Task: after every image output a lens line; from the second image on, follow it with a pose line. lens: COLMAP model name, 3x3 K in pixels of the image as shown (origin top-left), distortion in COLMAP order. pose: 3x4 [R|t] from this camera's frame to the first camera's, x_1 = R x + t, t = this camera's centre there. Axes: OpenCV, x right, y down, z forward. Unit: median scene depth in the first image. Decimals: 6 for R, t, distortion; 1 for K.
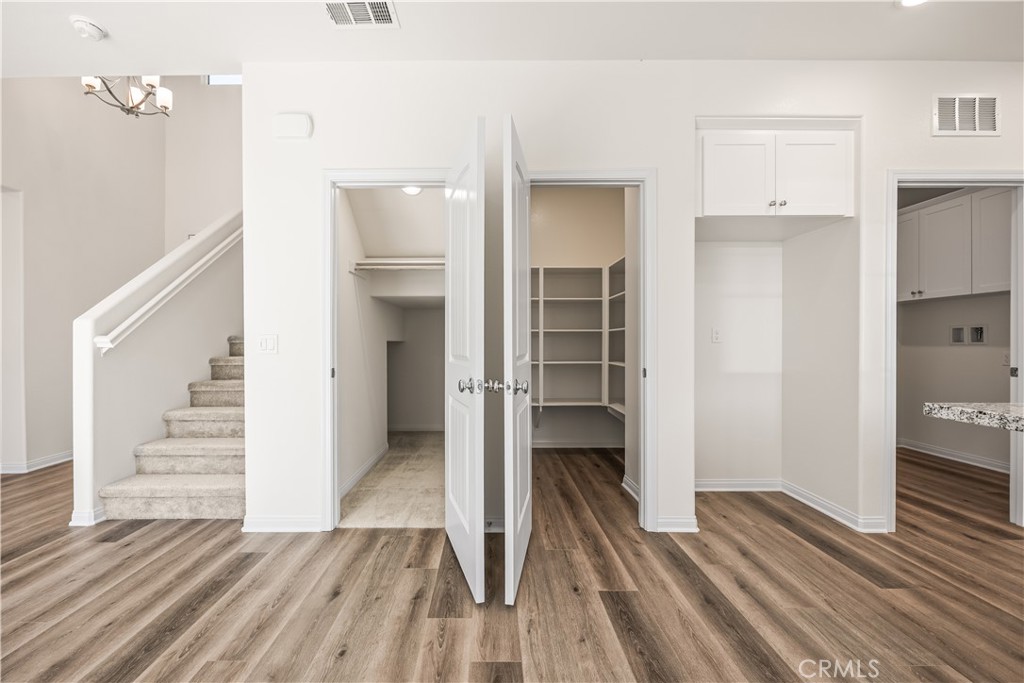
lens RADIAL K [[409.0, 0, 489.5], [0, 409.0, 342.7], [0, 0, 1]] dist [-0.002004, -0.000352]
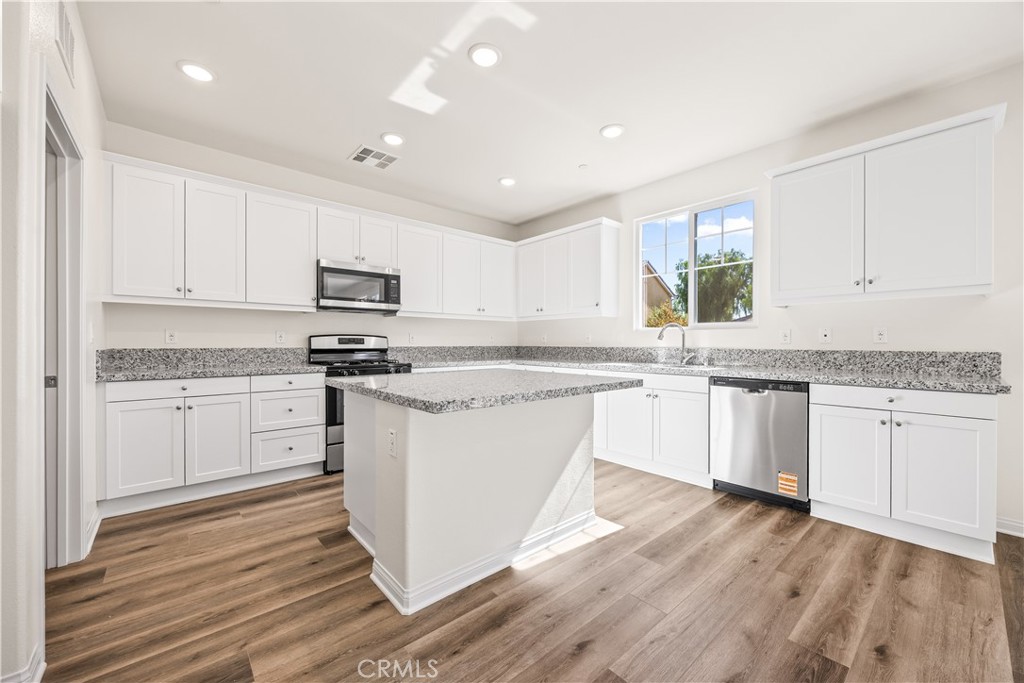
lens RADIAL K [[397.6, 0, 514.9], [0, 397.6, 343.6], [0, 0, 1]] dist [-0.001186, -0.000193]
pose [[-0.661163, 0.000002, 0.750242, 0.116922], [0.002817, 0.999993, 0.002480, -0.003707], [-0.750237, 0.003753, -0.661158, 1.122000]]
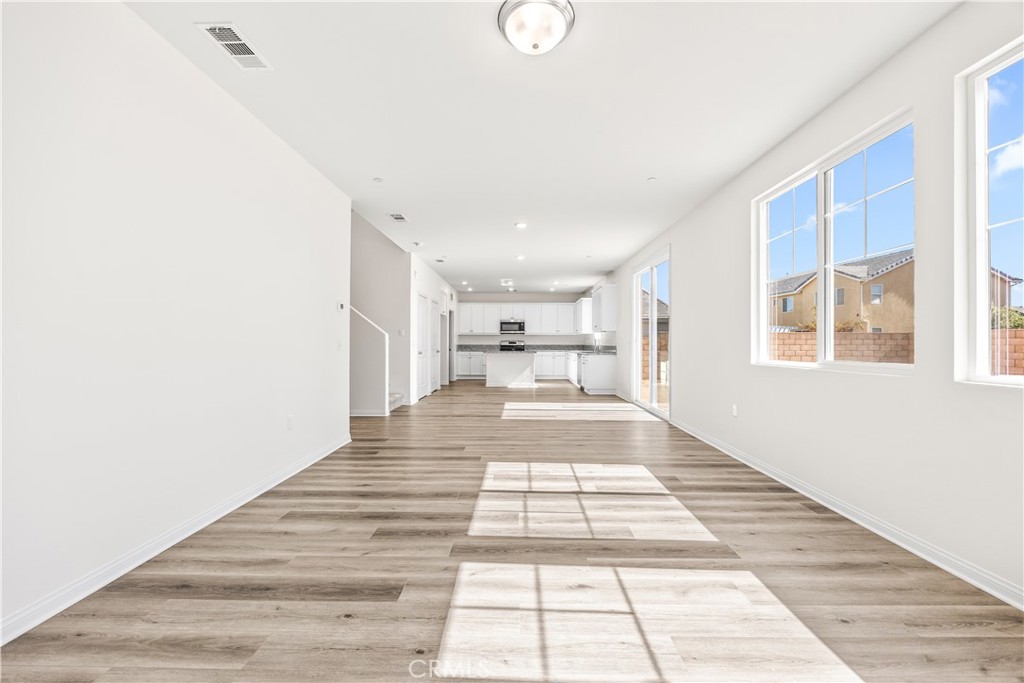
lens RADIAL K [[397.5, 0, 509.9], [0, 397.5, 339.9], [0, 0, 1]] dist [-0.000391, 0.000006]
pose [[0.014164, 0.010952, 0.999840, -4.673831], [0.001175, 0.999939, -0.010970, 0.009392], [-0.999899, 0.001330, 0.014150, 0.299394]]
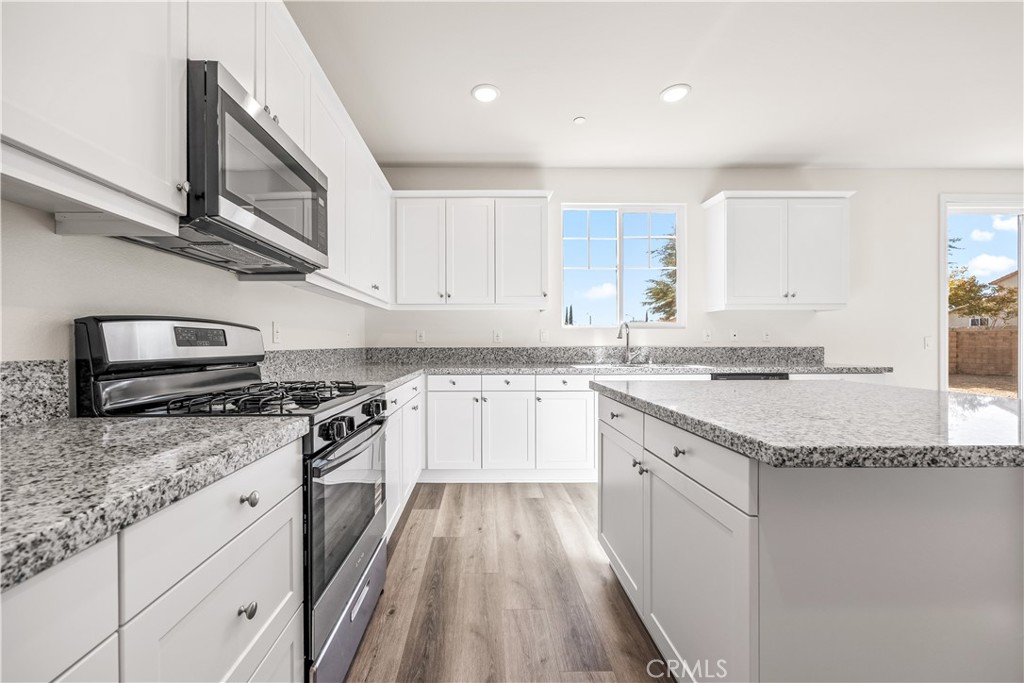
lens RADIAL K [[403.0, 0, 488.0], [0, 403.0, 342.9], [0, 0, 1]] dist [0.000044, 0.000016]
pose [[-0.999878, 0.005327, -0.014702, 1.793560], [0.005294, 0.999983, 0.002299, -0.002104], [0.014714, 0.002221, -0.999889, 1.145835]]
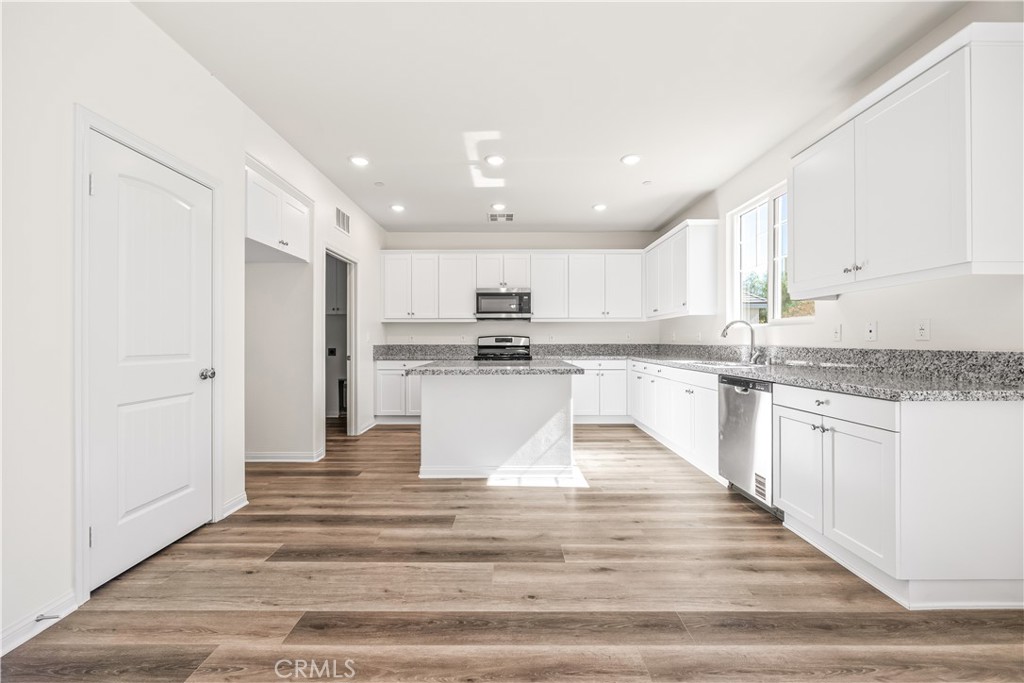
lens RADIAL K [[397.5, 0, 509.9], [0, 397.5, 339.9], [0, 0, 1]] dist [-0.000391, 0.000006]
pose [[-0.001809, 0.005592, 0.999983, -0.839407], [0.005807, 0.999968, -0.005582, 0.000598], [-0.999982, 0.005797, -0.001841, 0.311817]]
